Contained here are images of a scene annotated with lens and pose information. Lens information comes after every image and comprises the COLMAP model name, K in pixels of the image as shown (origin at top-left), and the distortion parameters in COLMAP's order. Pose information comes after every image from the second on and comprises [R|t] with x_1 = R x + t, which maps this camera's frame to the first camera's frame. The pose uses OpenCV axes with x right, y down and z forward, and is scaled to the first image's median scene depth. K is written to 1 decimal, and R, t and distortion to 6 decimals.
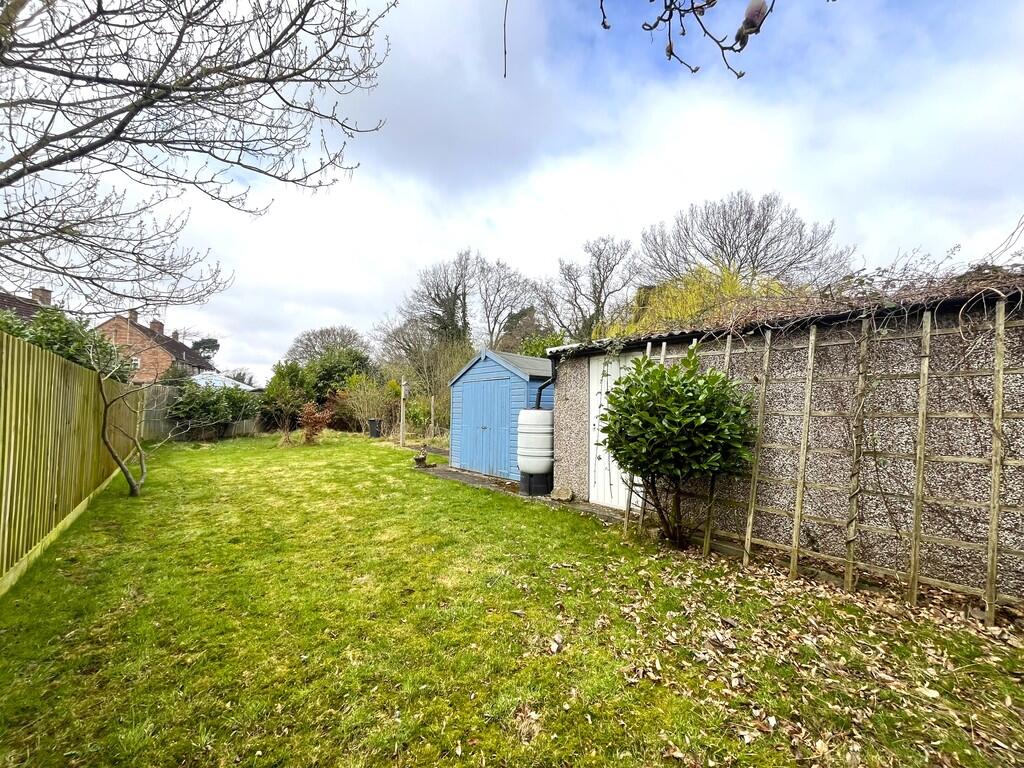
lens RADIAL K [[413.4, 0, 510.7], [0, 413.4, 386.7], [0, 0, 1]] dist [-0.002417, -0.000362]
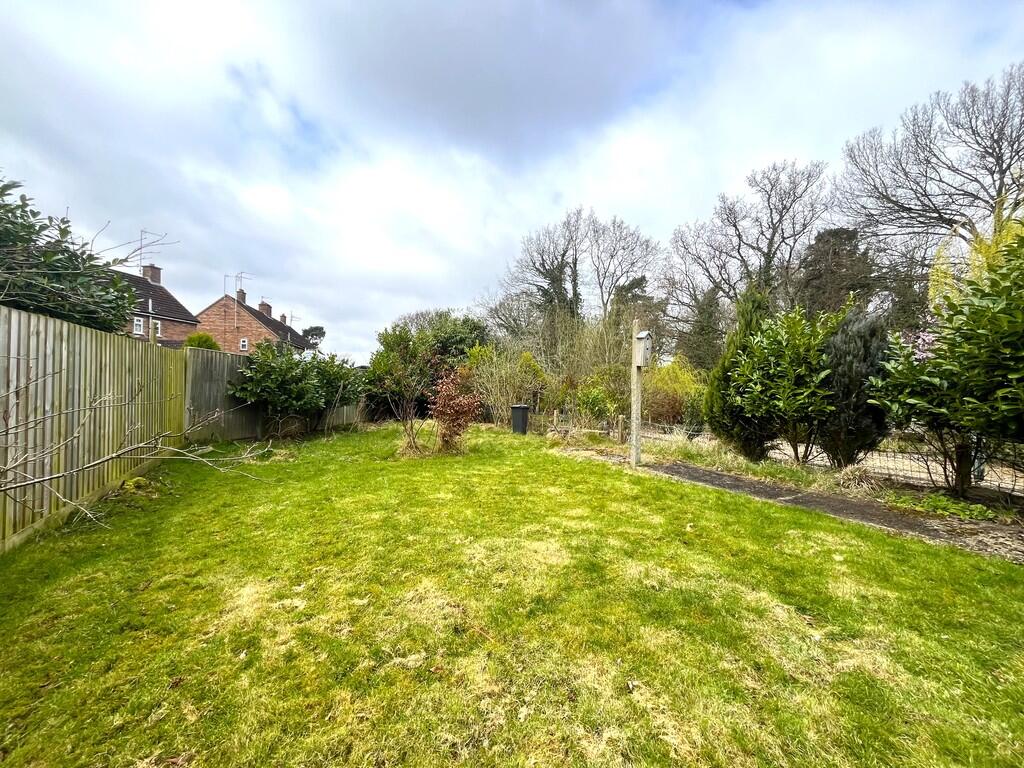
lens RADIAL K [[413.4, 0, 510.7], [0, 413.4, 386.7], [0, 0, 1]] dist [-0.002417, -0.000362]
pose [[0.980444, -0.000082, -0.196797, -0.074220], [0.007228, 0.999340, 0.035590, 0.008004], [0.196664, -0.036317, 0.979798, 0.119050]]
